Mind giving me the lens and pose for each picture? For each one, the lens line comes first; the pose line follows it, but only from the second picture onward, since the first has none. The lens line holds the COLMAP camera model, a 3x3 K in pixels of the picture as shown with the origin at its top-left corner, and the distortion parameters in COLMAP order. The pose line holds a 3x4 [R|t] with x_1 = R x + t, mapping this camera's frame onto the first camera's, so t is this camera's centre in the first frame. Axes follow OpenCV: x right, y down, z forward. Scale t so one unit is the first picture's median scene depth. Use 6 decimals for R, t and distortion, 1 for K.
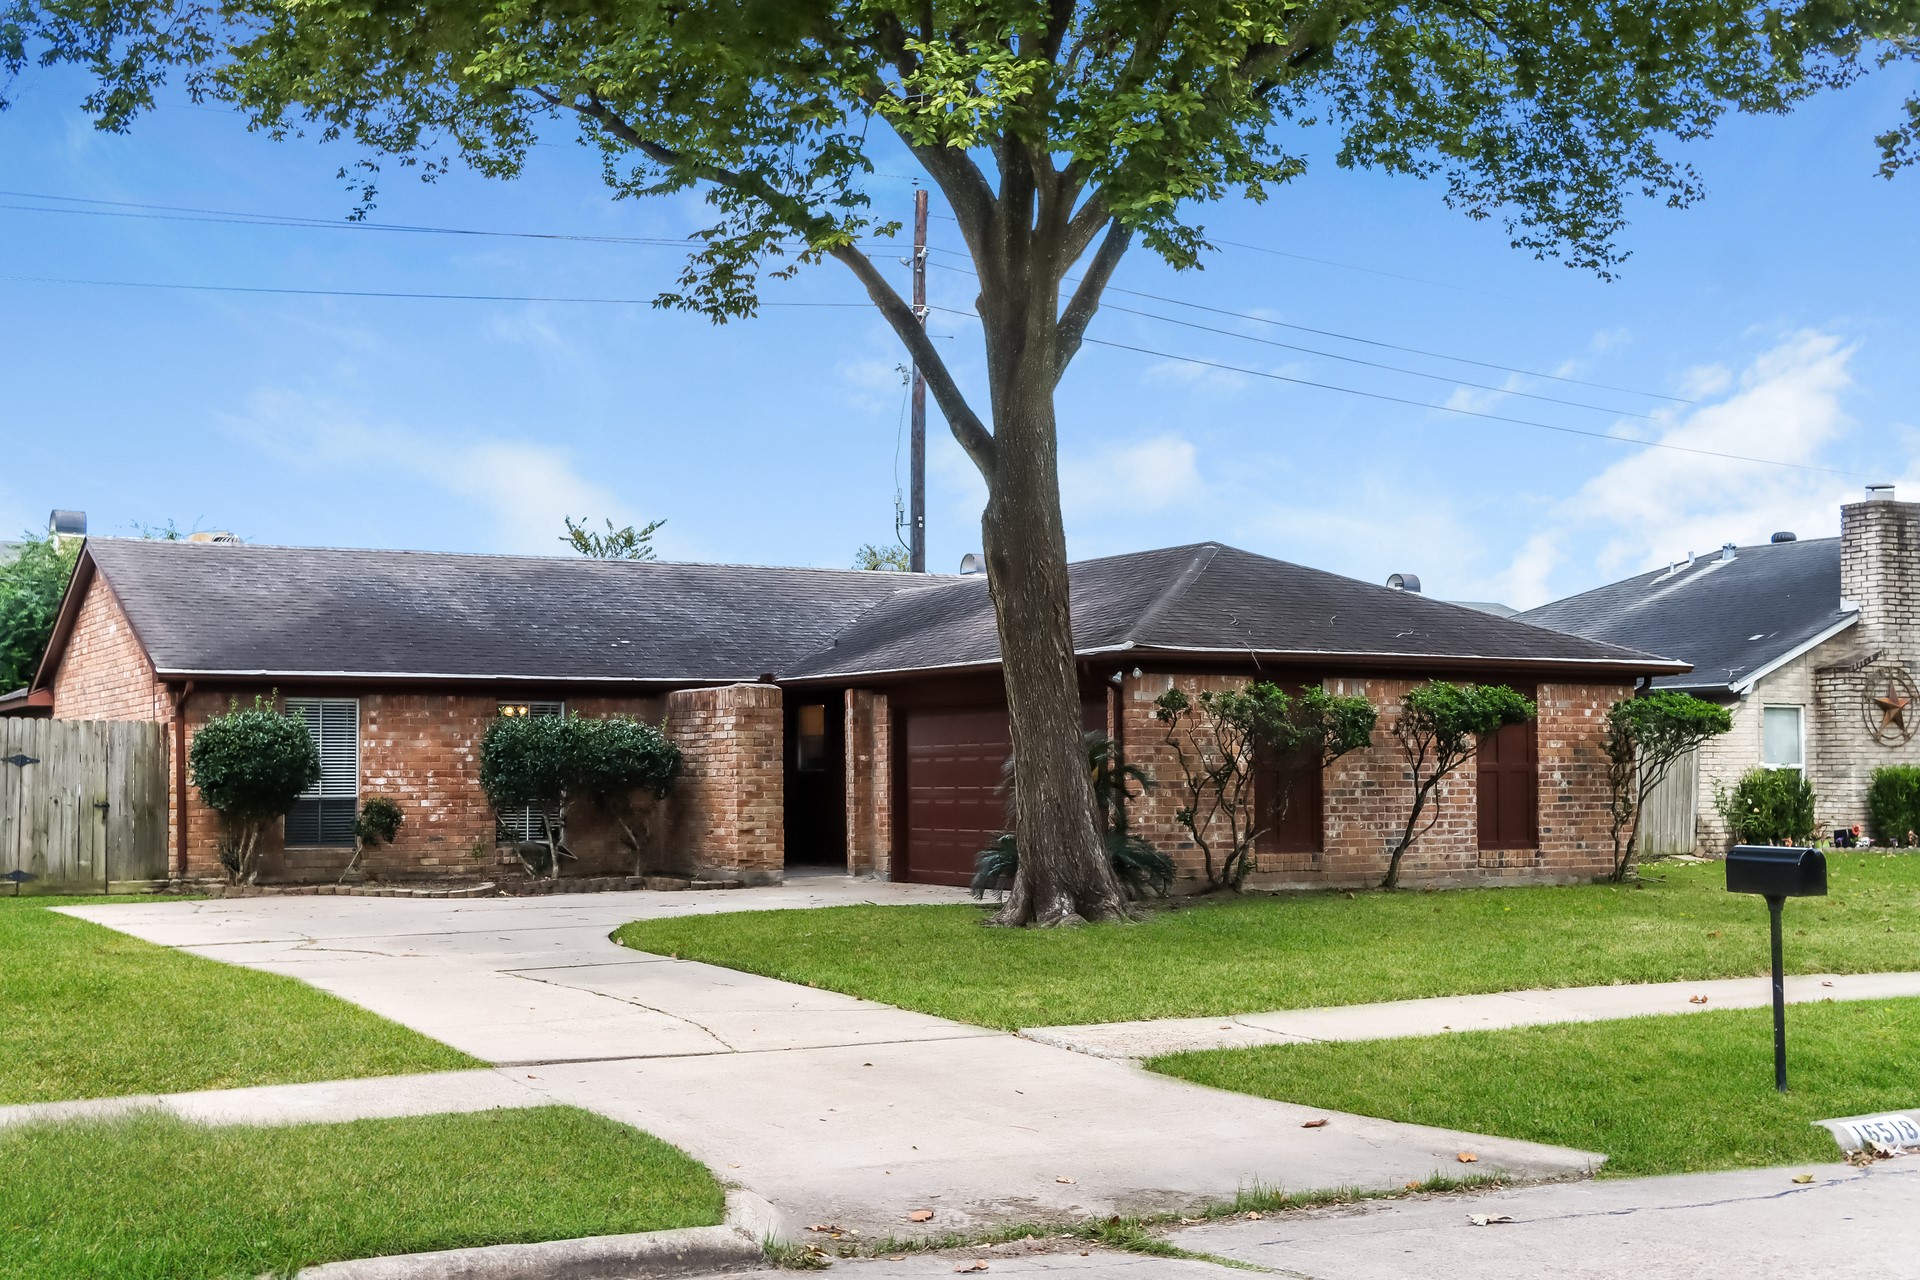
lens RADIAL K [[2494.5, 0, 958.3], [0, 2494.5, 647.8], [0, 0, 1]] dist [0.012604, 0.000000]
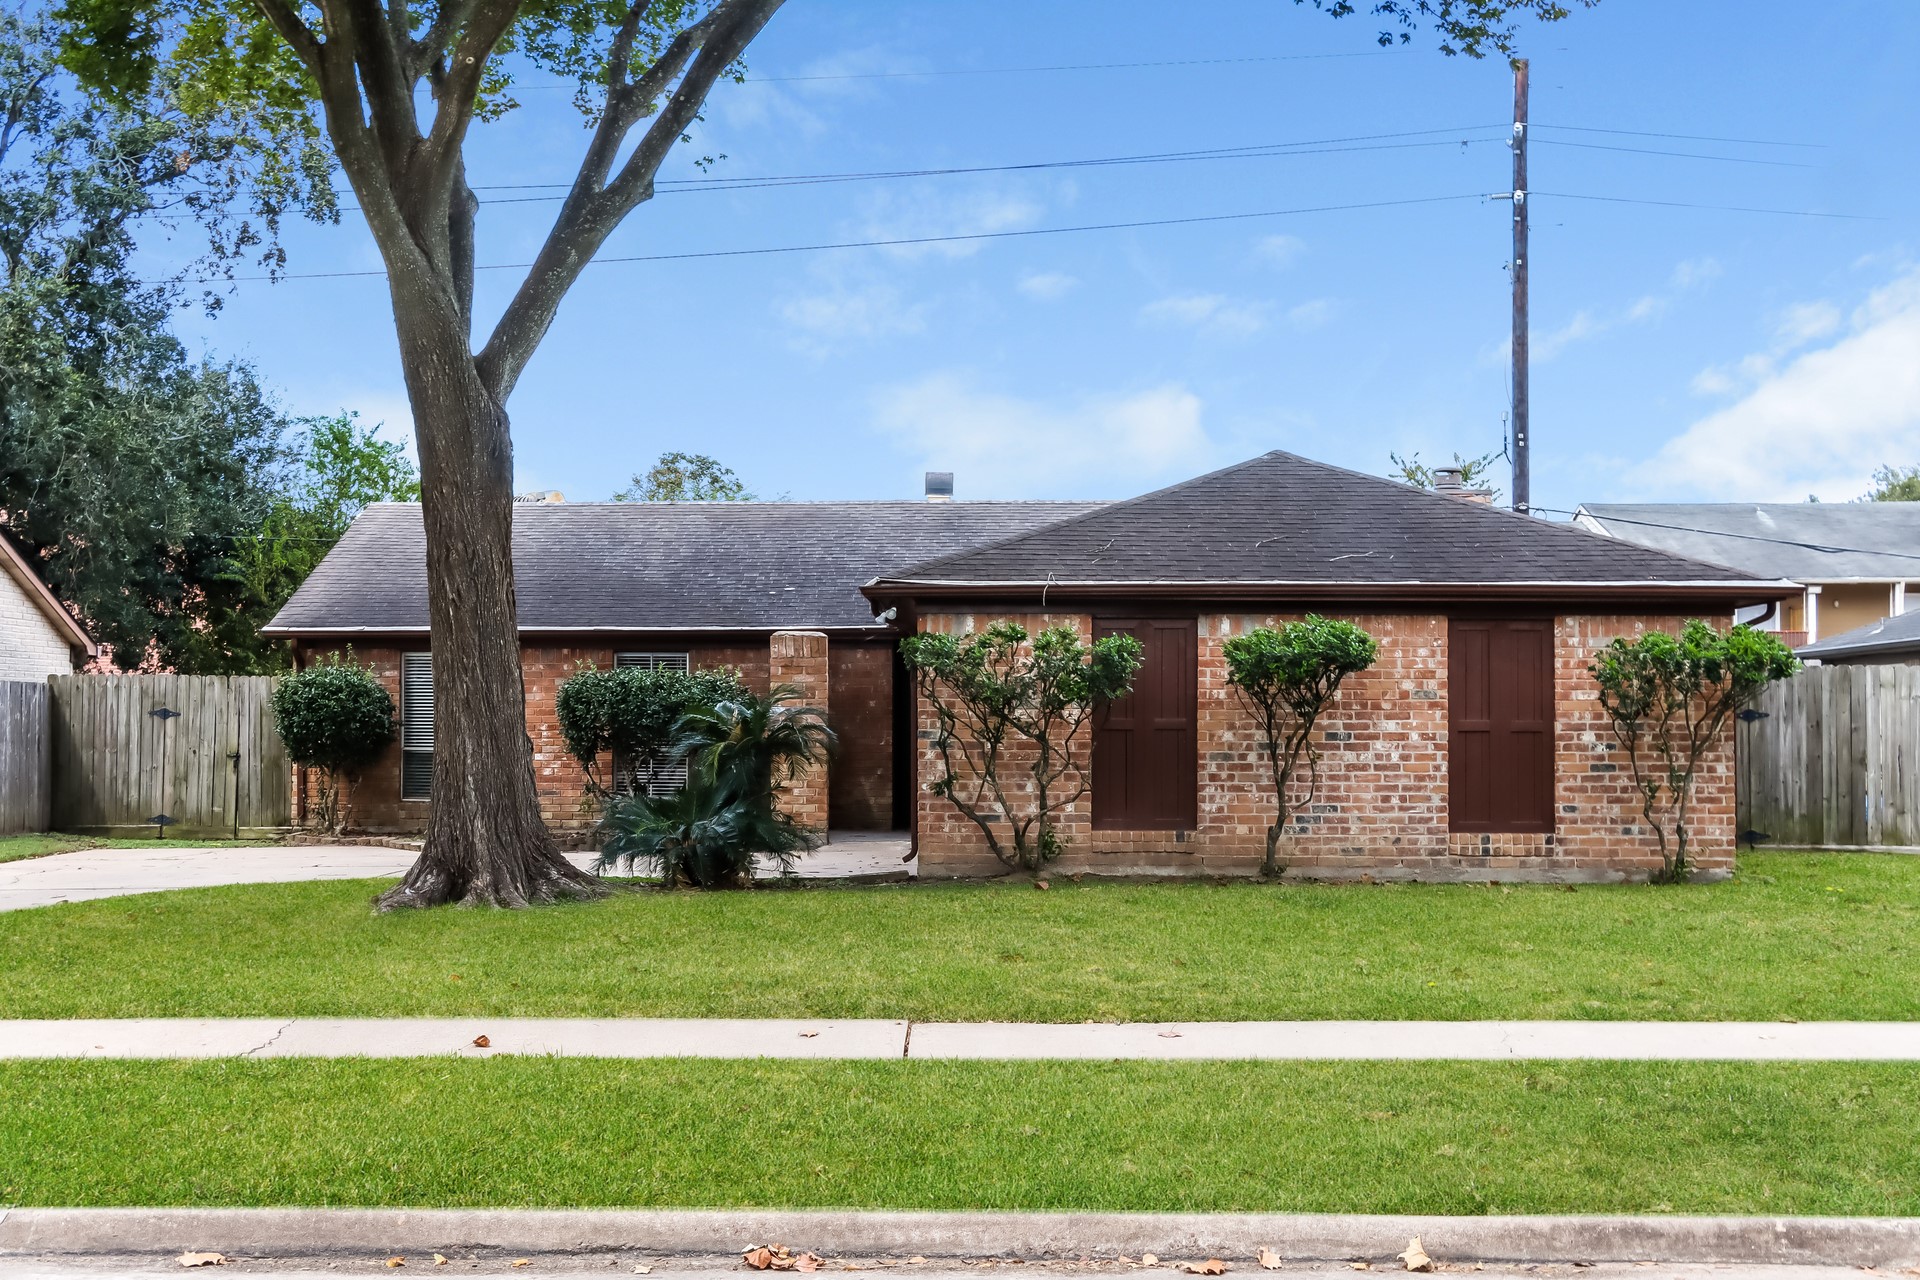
lens RADIAL K [[2494.5, 0, 959.8], [0, 2494.5, 634.6], [0, 0, 1]] dist [0.012604, 0.000000]
pose [[0.845306, -0.015199, -0.534066, 0.491429], [0.023677, 0.999679, 0.009026, 0.009060], [0.533757, -0.020275, 0.845395, 0.265525]]
